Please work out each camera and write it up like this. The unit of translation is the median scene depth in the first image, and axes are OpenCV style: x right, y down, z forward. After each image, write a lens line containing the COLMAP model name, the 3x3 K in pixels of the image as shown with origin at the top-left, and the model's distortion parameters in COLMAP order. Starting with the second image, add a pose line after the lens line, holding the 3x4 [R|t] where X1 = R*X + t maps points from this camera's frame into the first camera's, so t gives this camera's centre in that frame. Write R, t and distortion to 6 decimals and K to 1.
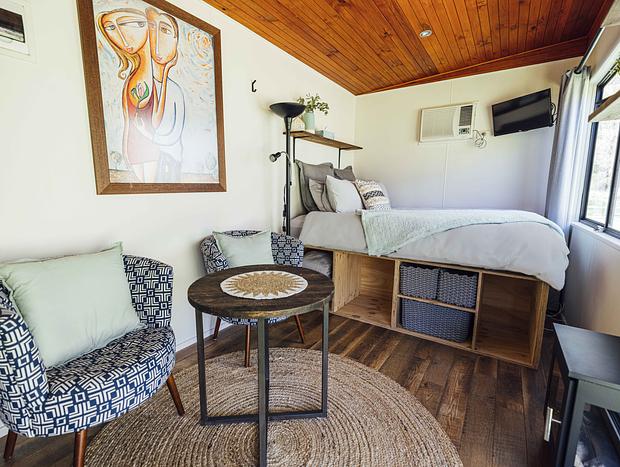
lens RADIAL K [[294.7, 0, 306.8], [0, 294.7, 229.1], [0, 0, 1]] dist [0.002936, -0.000258]
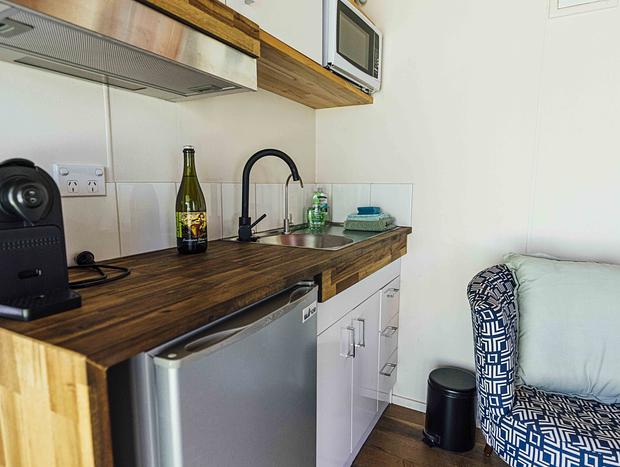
lens RADIAL K [[387.3, 0, 309.4], [0, 387.3, 233.9], [0, 0, 1]] dist [0.002181, -0.004933]
pose [[0.099778, 0.126117, -0.986985, 0.076618], [-0.136538, 0.984287, 0.111969, 0.008985], [0.985597, 0.123589, 0.115430, 0.182990]]
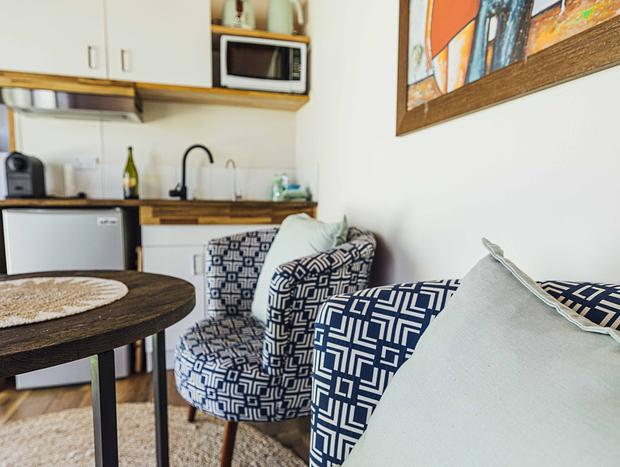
lens RADIAL K [[387.3, 0, 304.0], [0, 387.3, 237.7], [0, 0, 1]] dist [0.002181, -0.004933]
pose [[-0.657730, 0.066610, -0.750303, -0.005722], [-0.112305, 0.976278, 0.185121, -0.052812], [0.744835, 0.206022, -0.634646, 1.693442]]
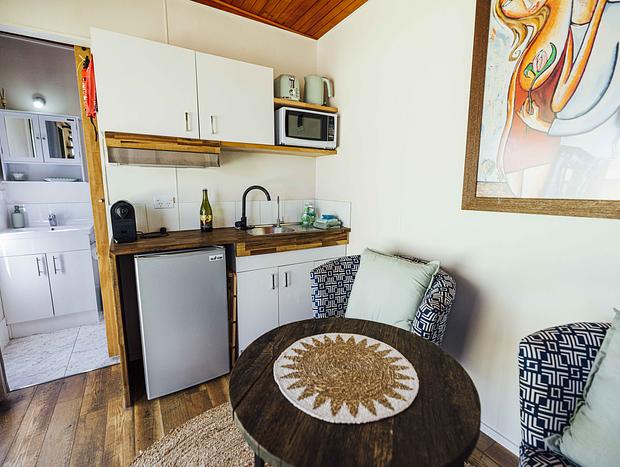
lens RADIAL K [[294.7, 0, 305.7], [0, 294.7, 230.7], [0, 0, 1]] dist [0.002936, -0.000258]
pose [[-0.425119, 0.133343, -0.895261, 0.419710], [-0.126862, 0.970548, 0.204798, -0.218419], [0.896203, 0.200639, -0.395683, 1.145926]]
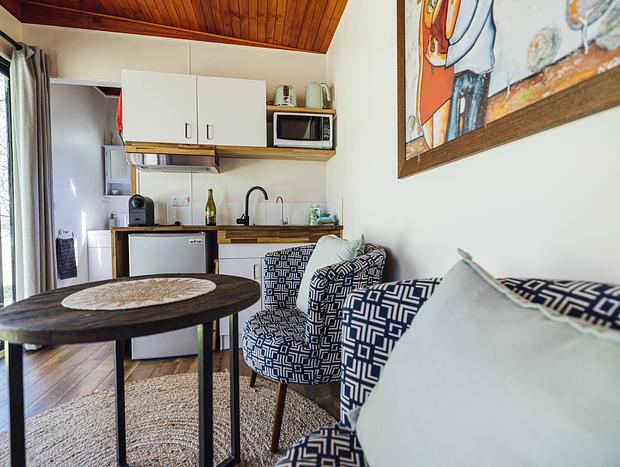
lens RADIAL K [[294.7, 0, 305.7], [0, 294.7, 231.0], [0, 0, 1]] dist [0.002936, -0.000258]
pose [[-0.721561, 0.017227, -0.692137, 0.053456], [-0.090342, 0.988800, 0.118794, -0.057310], [0.686432, 0.148247, -0.711923, 1.738425]]
